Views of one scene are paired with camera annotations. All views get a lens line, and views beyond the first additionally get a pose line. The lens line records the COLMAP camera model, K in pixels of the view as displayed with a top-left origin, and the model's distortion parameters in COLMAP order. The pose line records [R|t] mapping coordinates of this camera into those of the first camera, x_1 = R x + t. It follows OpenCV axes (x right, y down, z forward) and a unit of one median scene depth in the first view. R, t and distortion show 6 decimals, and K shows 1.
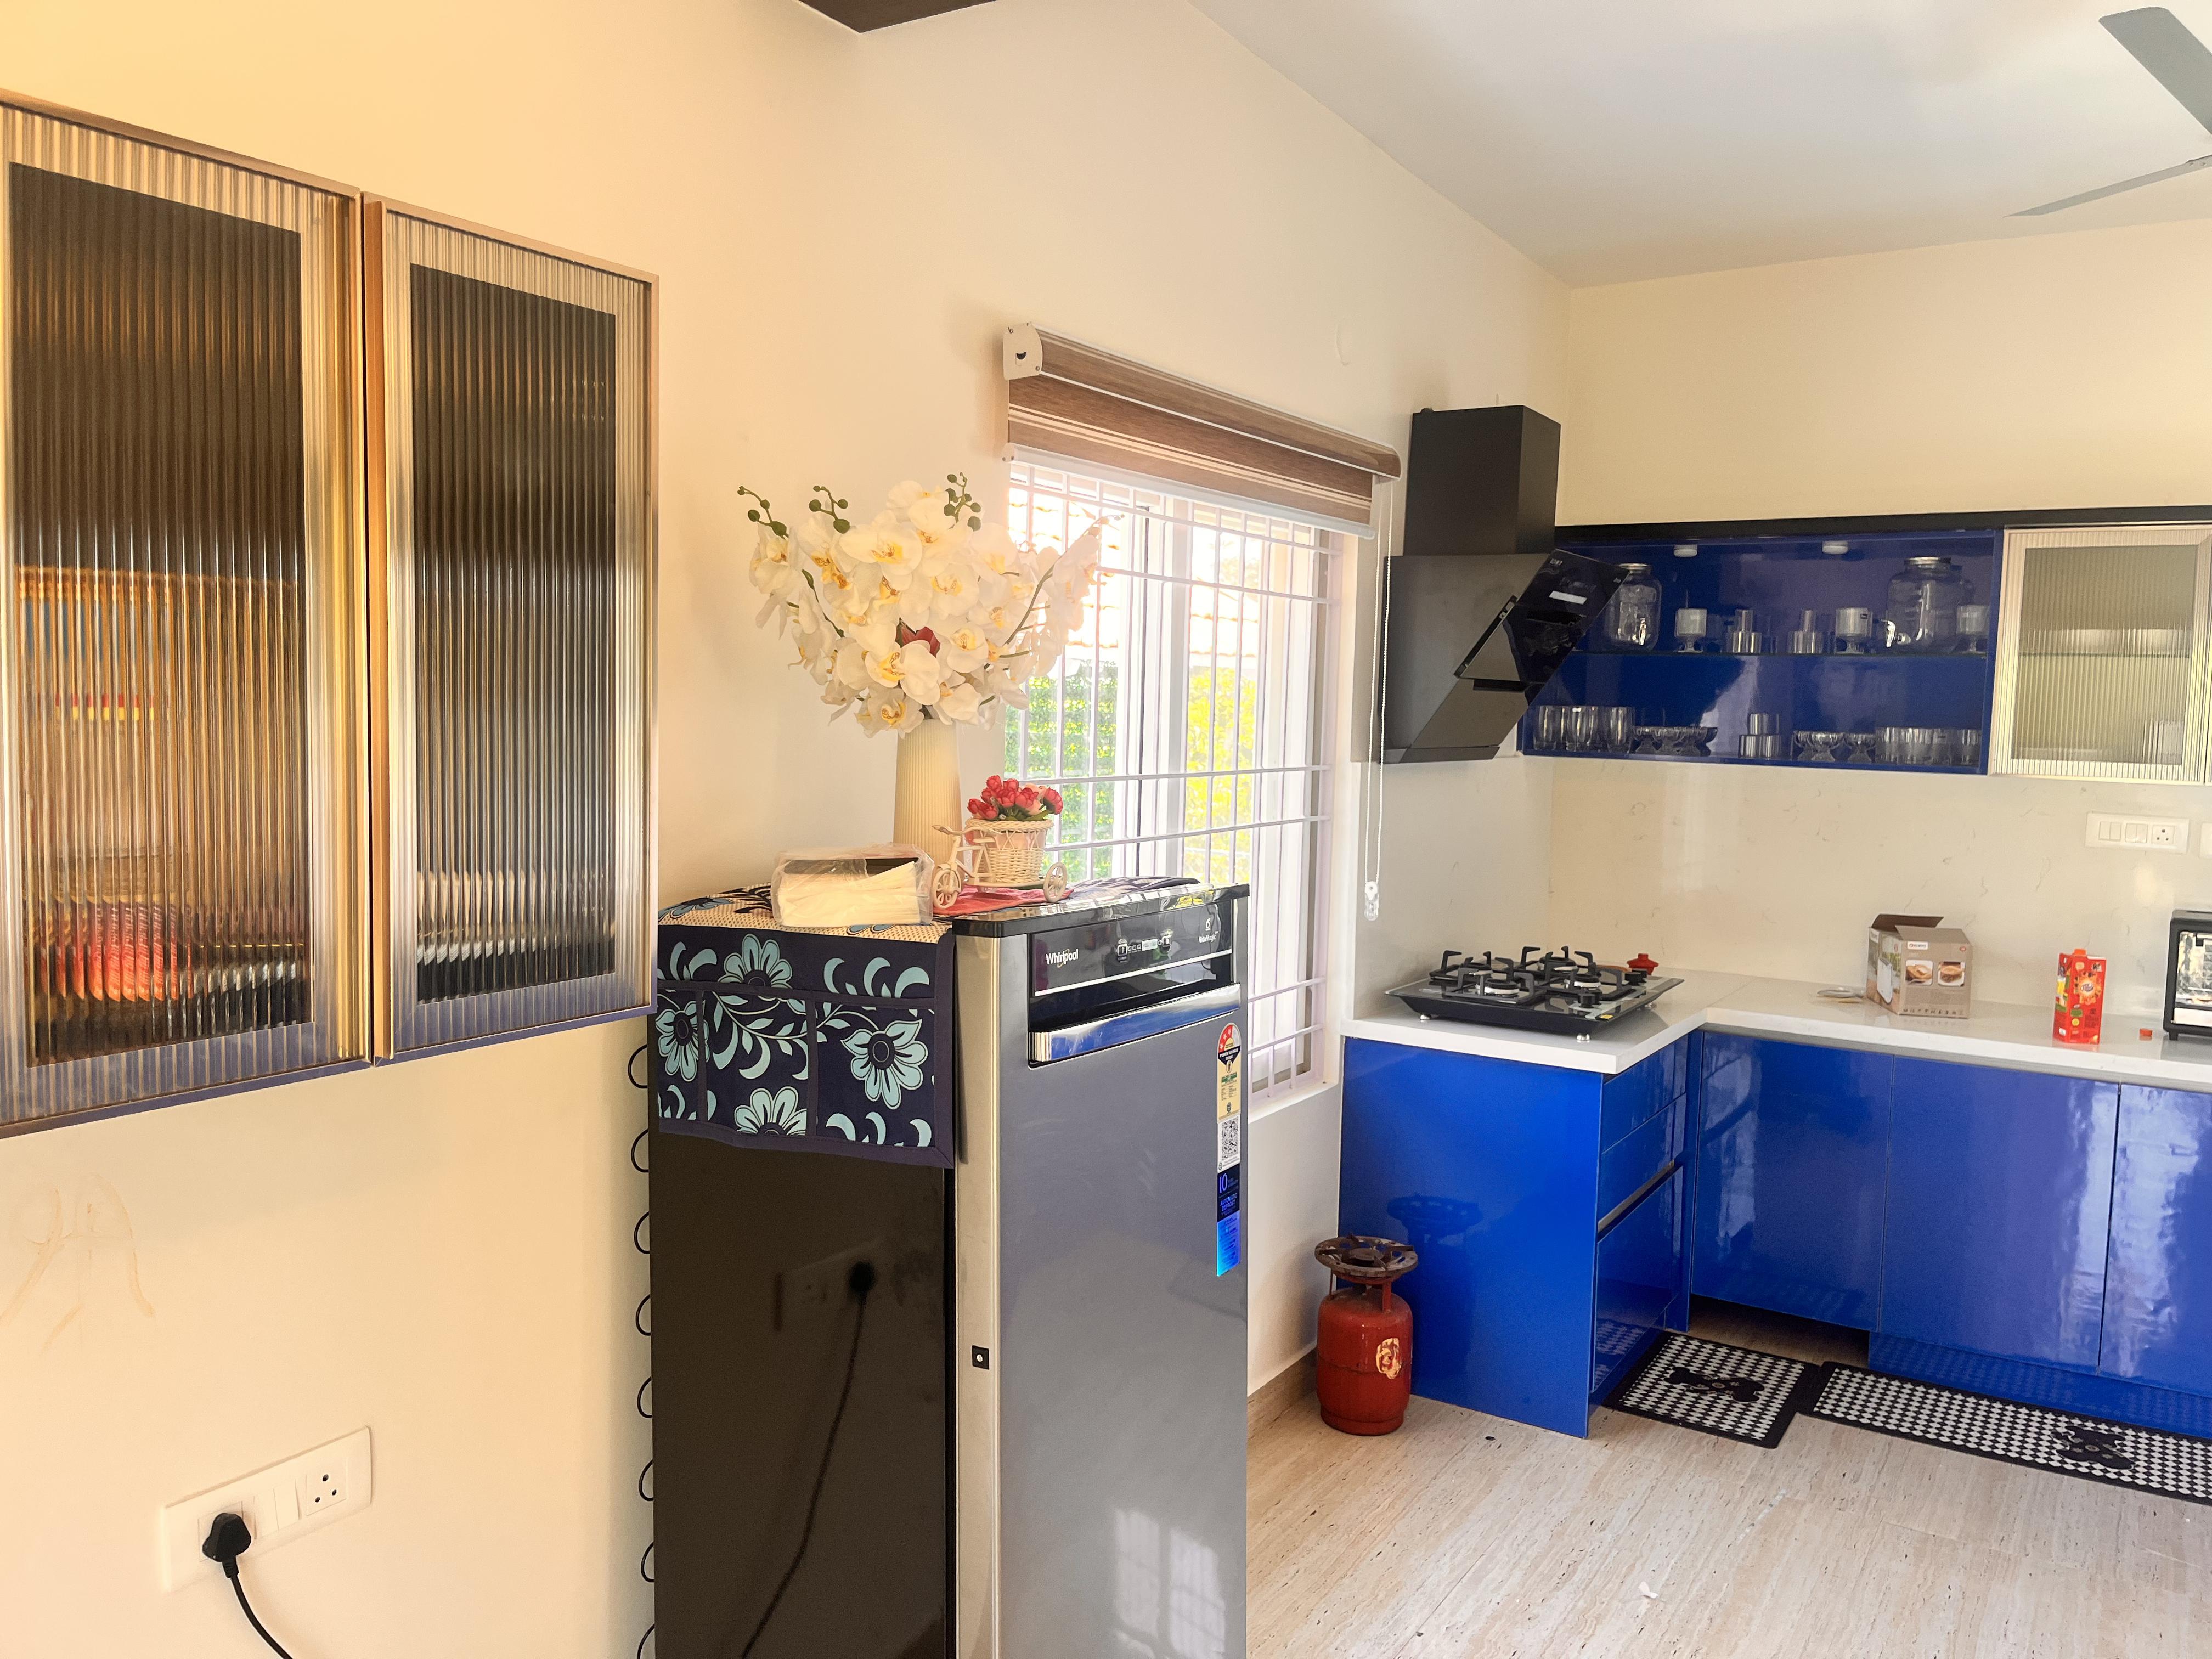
lens RADIAL K [[1681.9, 0, 1109.7], [0, 1681.9, 834.3], [0, 0, 1]] dist [0.028489, -0.026798]
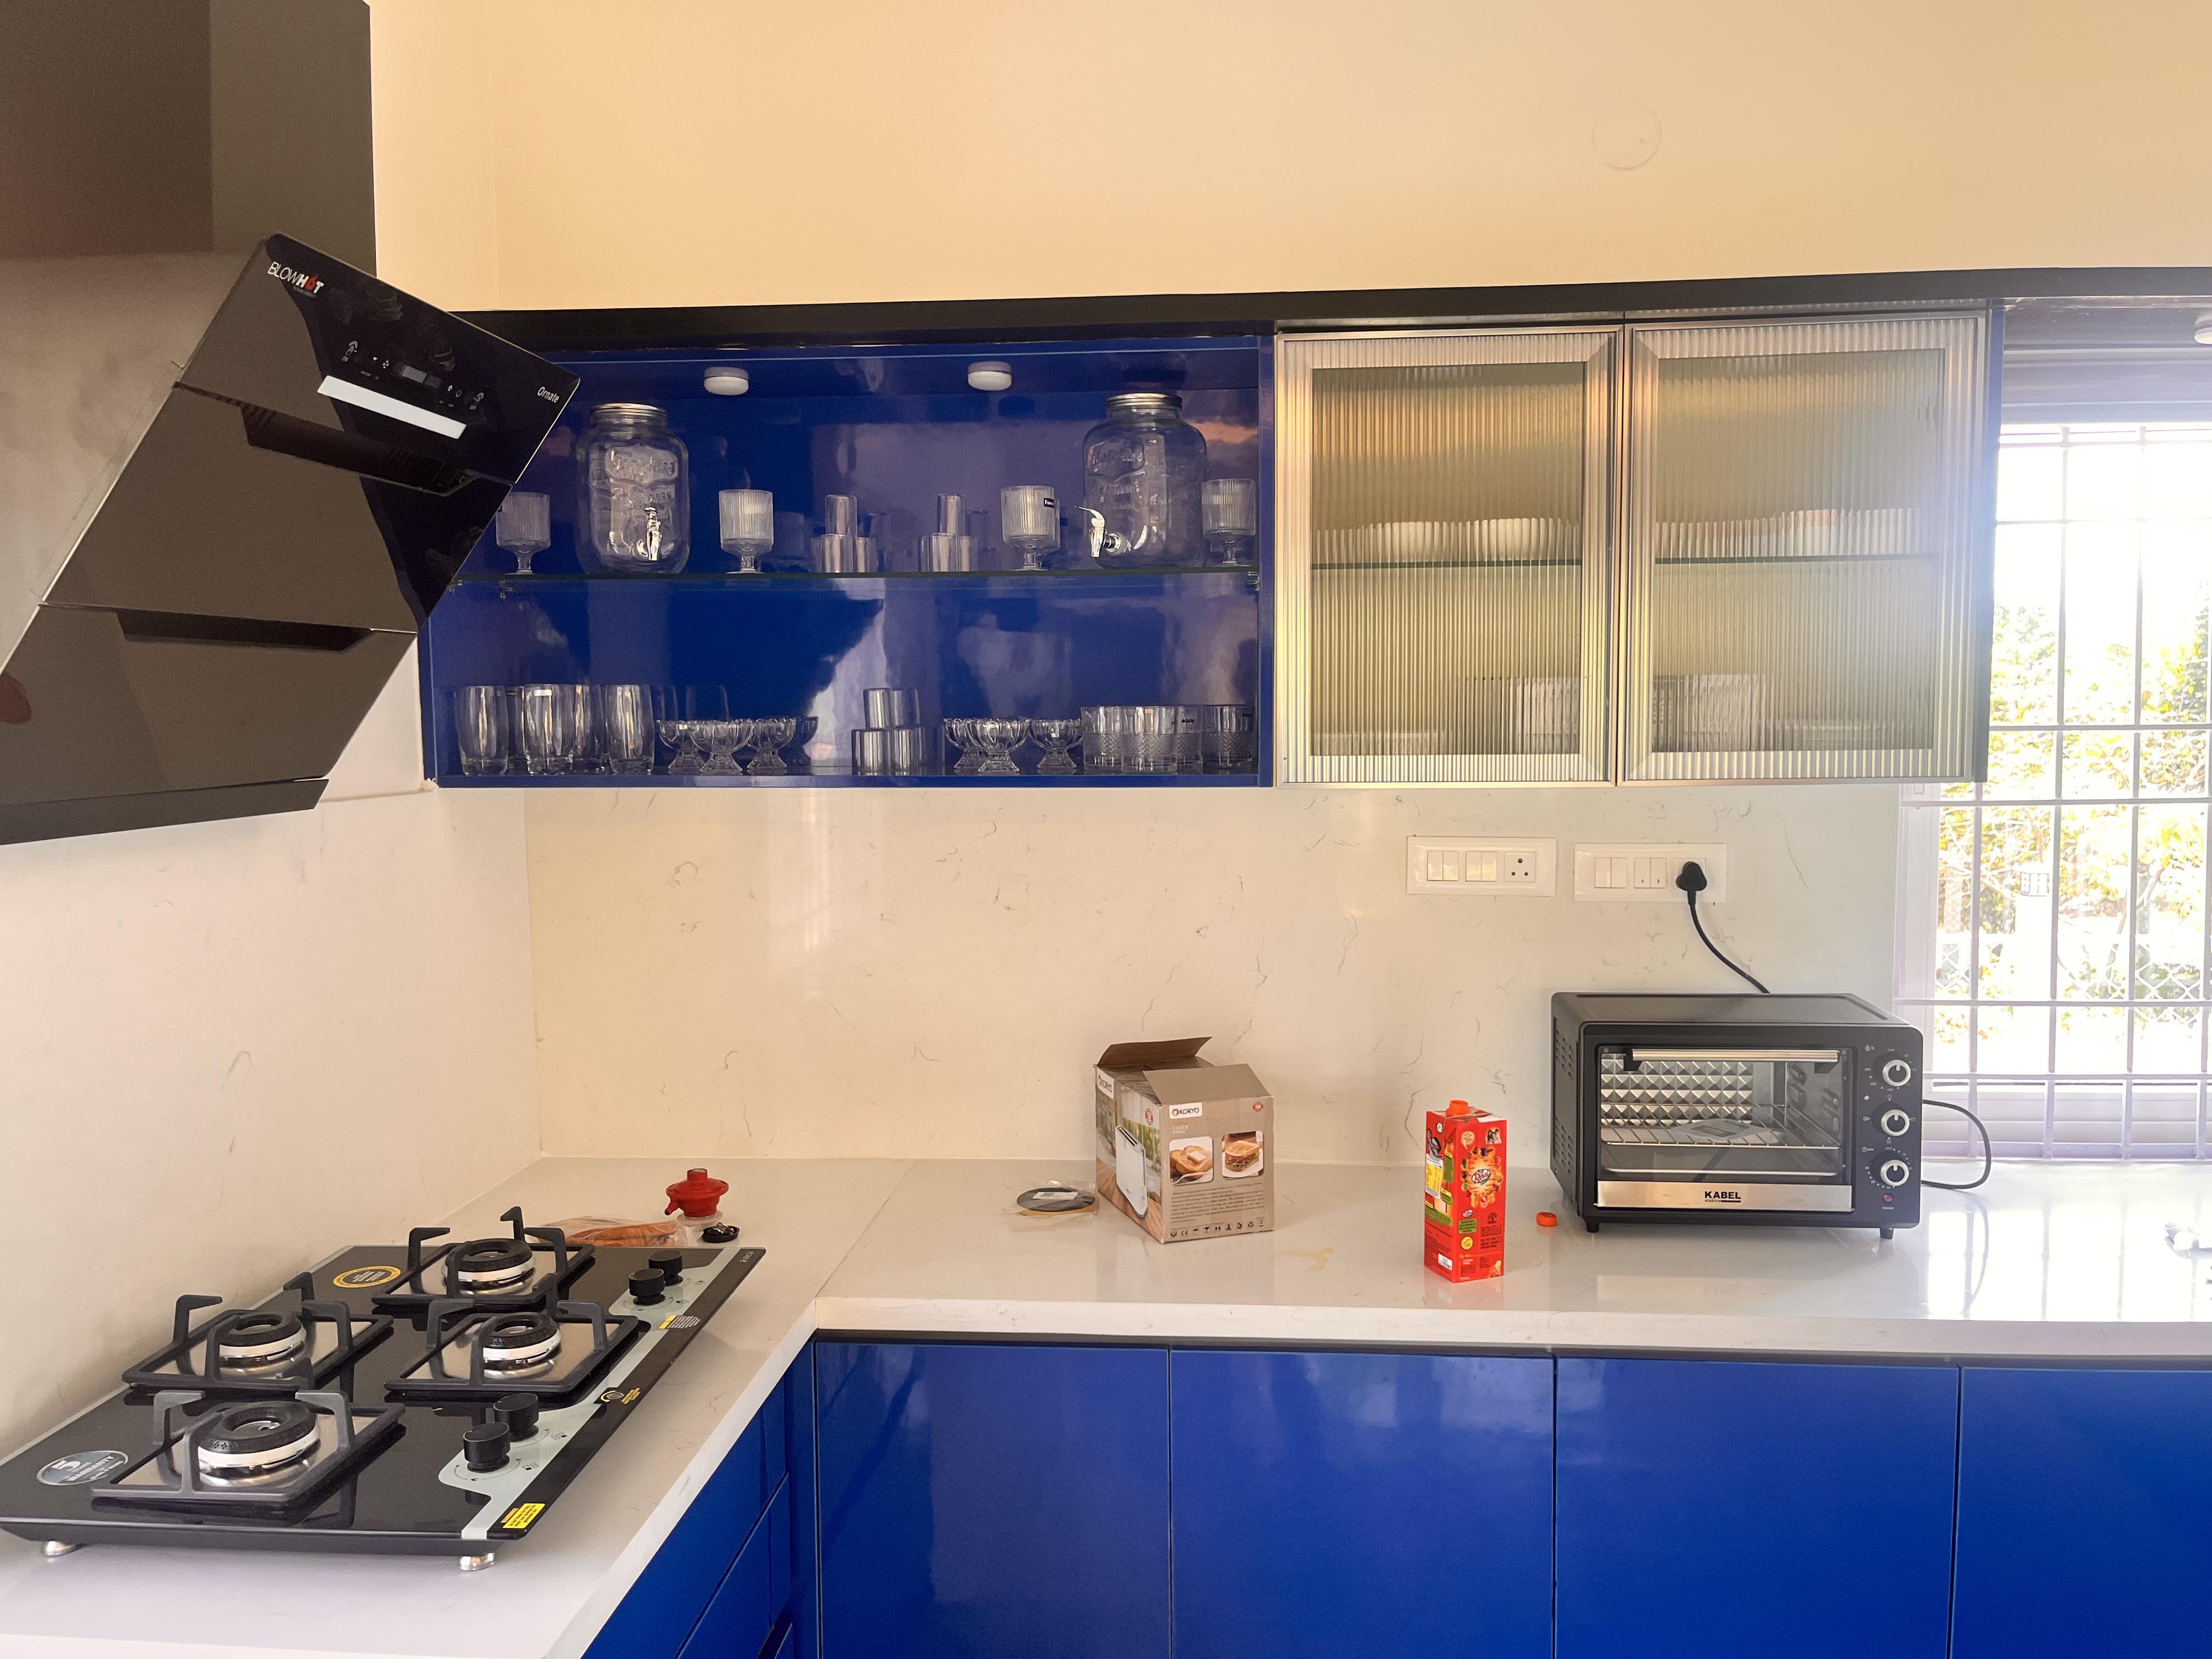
lens RADIAL K [[1681.9, 0, 1112.6], [0, 1681.9, 827.9], [0, 0, 1]] dist [0.028489, -0.026798]
pose [[0.886026, -0.068273, 0.458582, 0.210770], [0.068490, 0.997521, 0.016182, -0.032684], [-0.458549, 0.017071, 0.888505, 0.514839]]
